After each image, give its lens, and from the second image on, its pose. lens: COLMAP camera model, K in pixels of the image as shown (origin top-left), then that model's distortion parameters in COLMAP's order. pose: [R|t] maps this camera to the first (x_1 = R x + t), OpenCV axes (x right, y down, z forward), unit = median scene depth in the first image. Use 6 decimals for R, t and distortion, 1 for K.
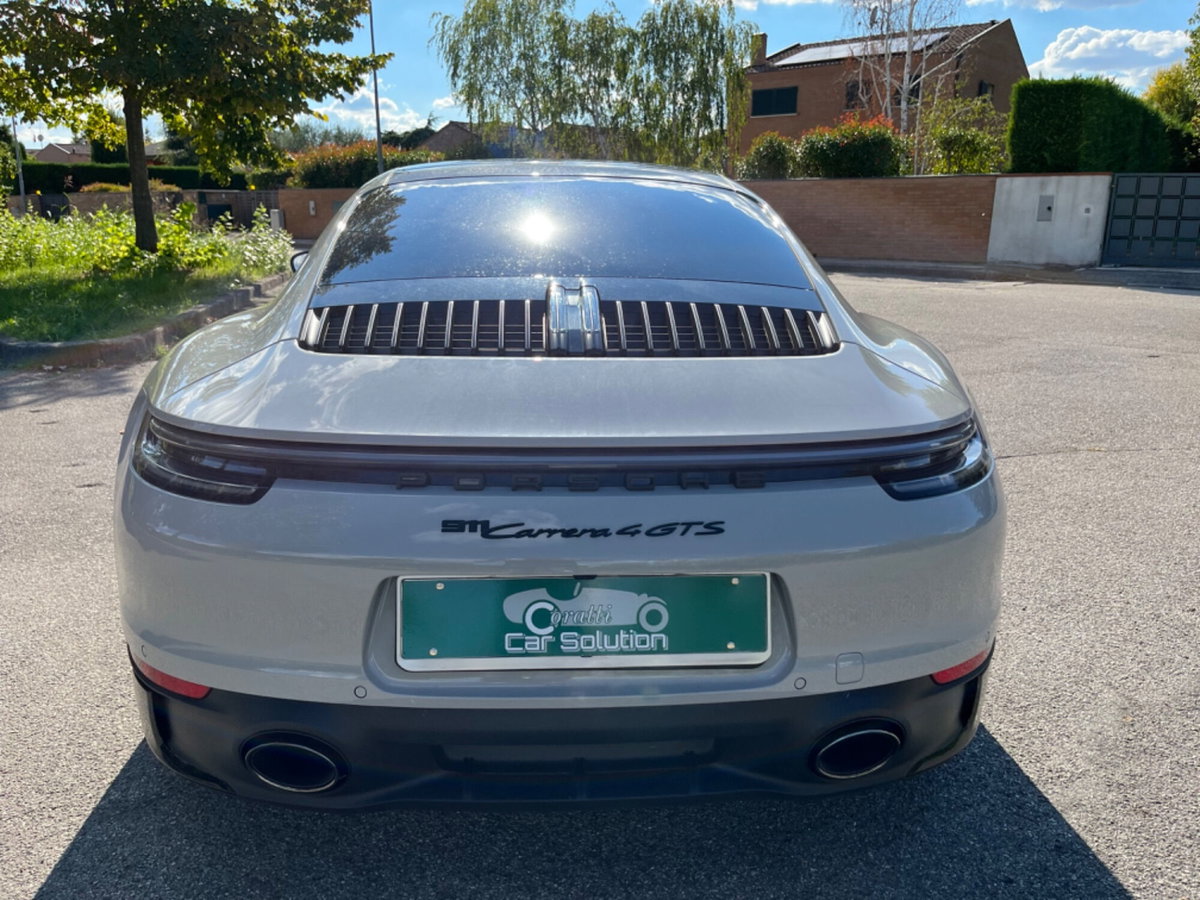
lens RADIAL K [[919.3, 0, 600.0], [0, 919.3, 450.0], [0, 0, 1]] dist [0.094413, -0.154029]
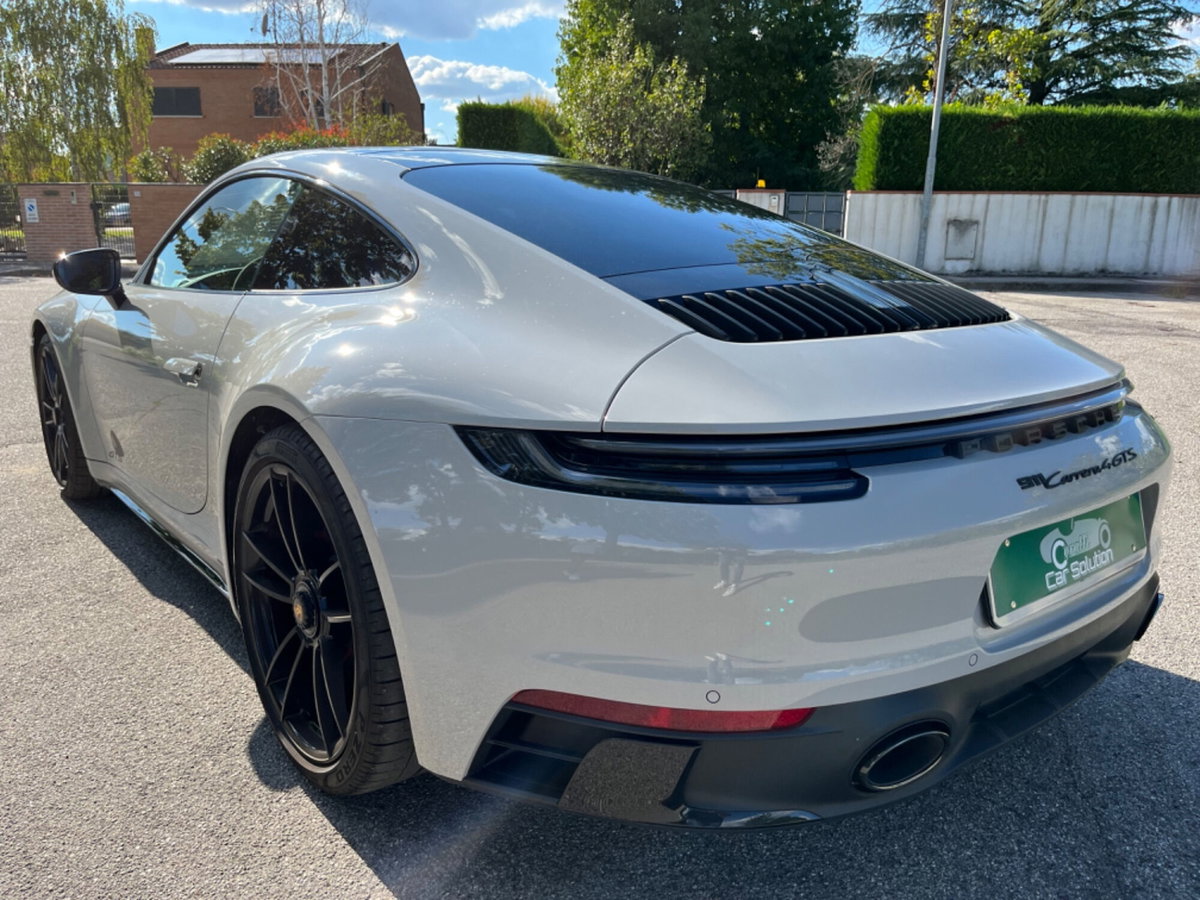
lens RADIAL K [[921.9, 0, 603.3], [0, 921.9, 446.4], [0, 0, 1]] dist [0.081986, -0.136877]
pose [[0.809162, -0.129408, 0.573159, -0.125098], [0.138011, 0.990015, 0.028687, -0.006275], [-0.571148, 0.055889, 0.818942, 0.041365]]
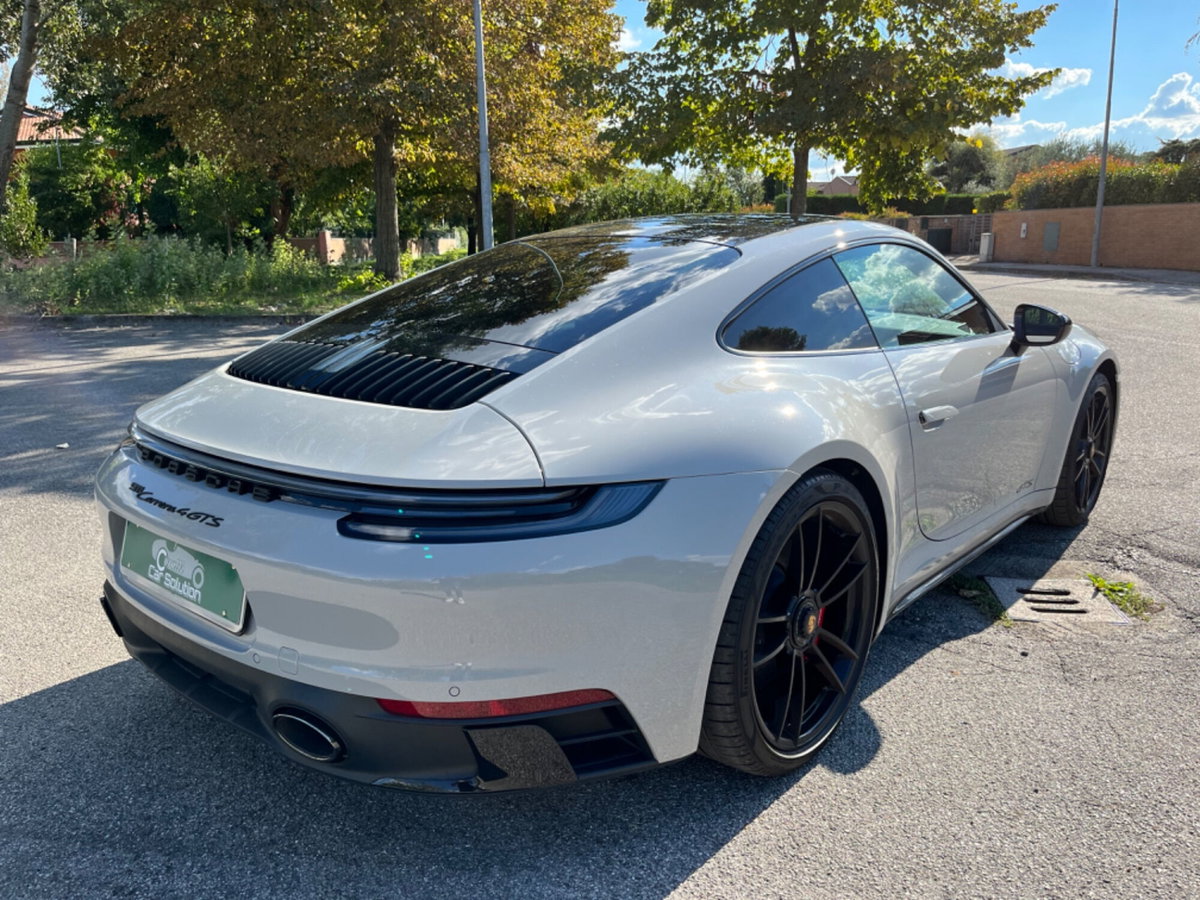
lens RADIAL K [[921.9, 0, 603.3], [0, 921.9, 446.4], [0, 0, 1]] dist [0.081986, -0.136877]
pose [[0.715666, 0.135977, -0.685078, 0.156518], [-0.152758, 0.987591, 0.036443, -0.017362], [0.681532, 0.078571, 0.727558, 0.041597]]
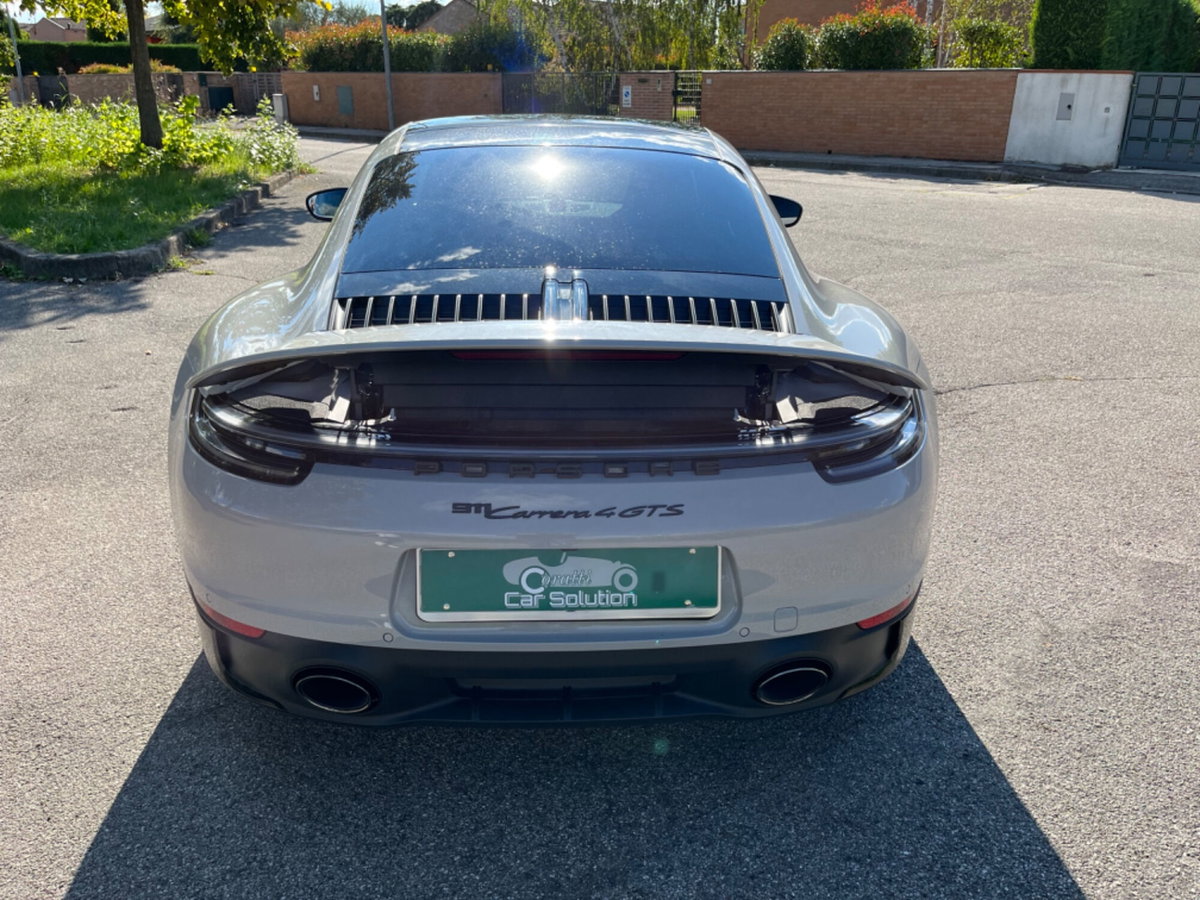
lens RADIAL K [[924.1, 0, 610.4], [0, 924.1, 446.6], [0, 0, 1]] dist [0.080461, -0.136543]
pose [[0.999962, 0.008659, -0.000899, 0.004112], [-0.008500, 0.993471, 0.113769, -0.014892], [0.001878, -0.113757, 0.993507, -0.022576]]
